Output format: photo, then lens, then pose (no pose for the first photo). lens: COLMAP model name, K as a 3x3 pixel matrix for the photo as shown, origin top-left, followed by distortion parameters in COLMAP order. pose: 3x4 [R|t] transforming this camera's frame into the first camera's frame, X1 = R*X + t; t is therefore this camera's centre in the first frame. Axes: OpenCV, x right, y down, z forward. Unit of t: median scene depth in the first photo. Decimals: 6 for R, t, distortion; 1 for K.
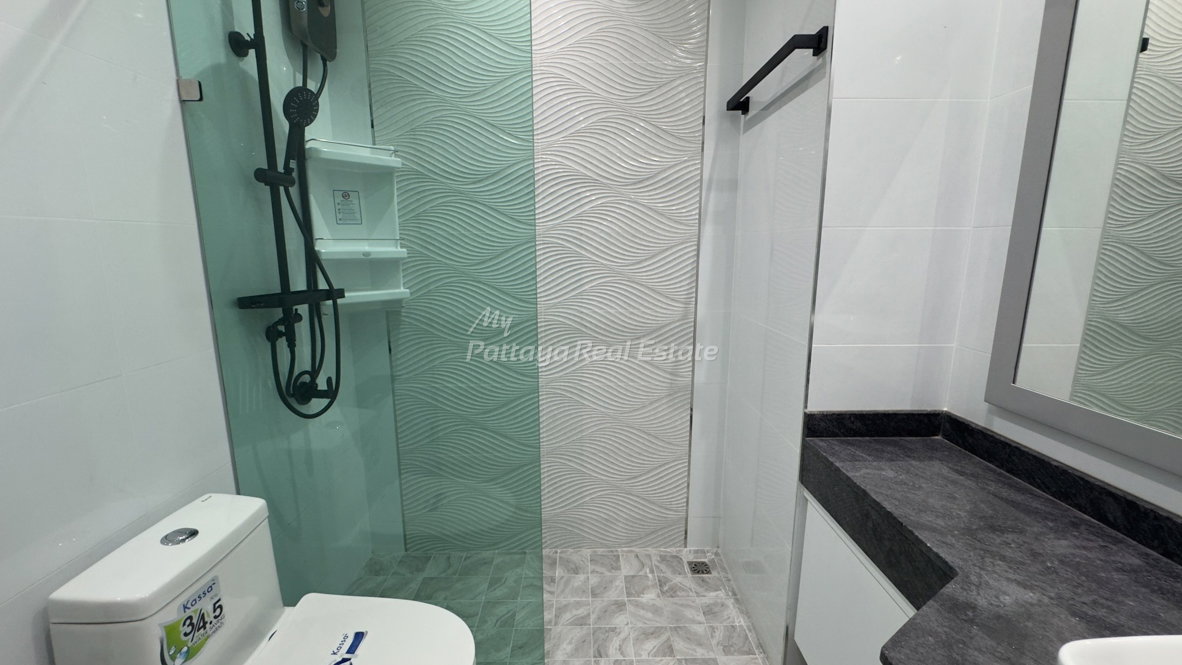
lens RADIAL K [[472.7, 0, 591.6], [0, 472.7, 333.4], [0, 0, 1]] dist [0.002046, -0.000051]
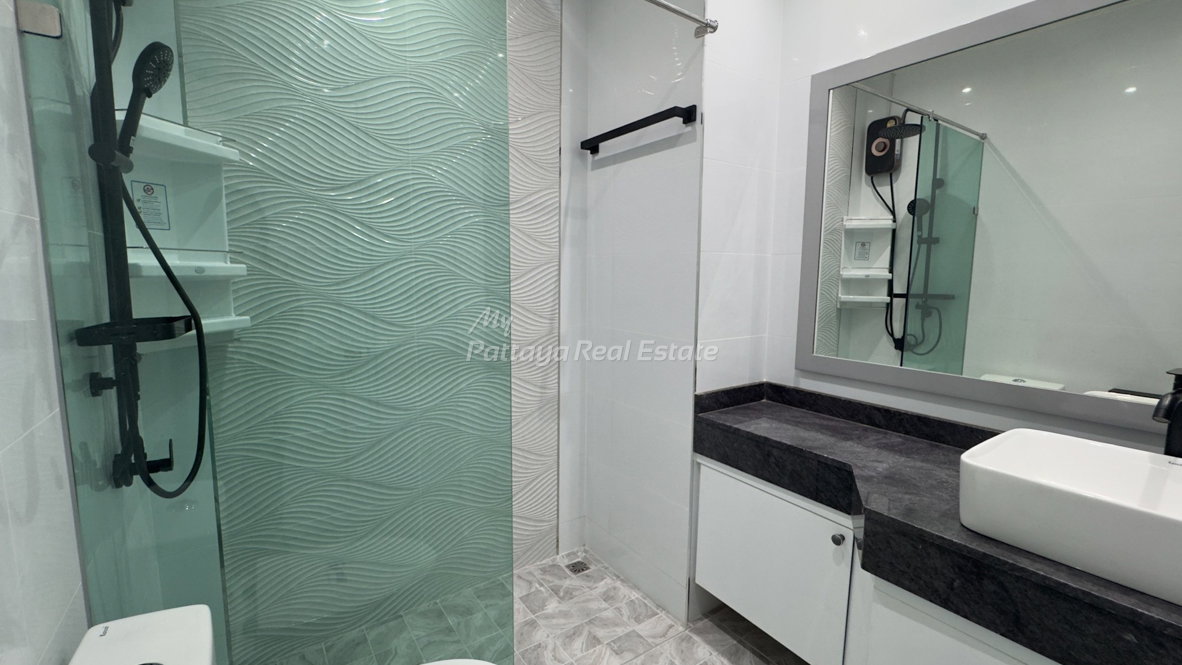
lens RADIAL K [[498.2, 0, 590.5], [0, 498.2, 334.5], [0, 0, 1]] dist [-0.000940, -0.000013]
pose [[0.833304, -0.061338, 0.549402, -0.372711], [0.093379, 0.995163, -0.030528, 0.014294], [-0.544872, 0.076741, 0.835000, 0.013619]]
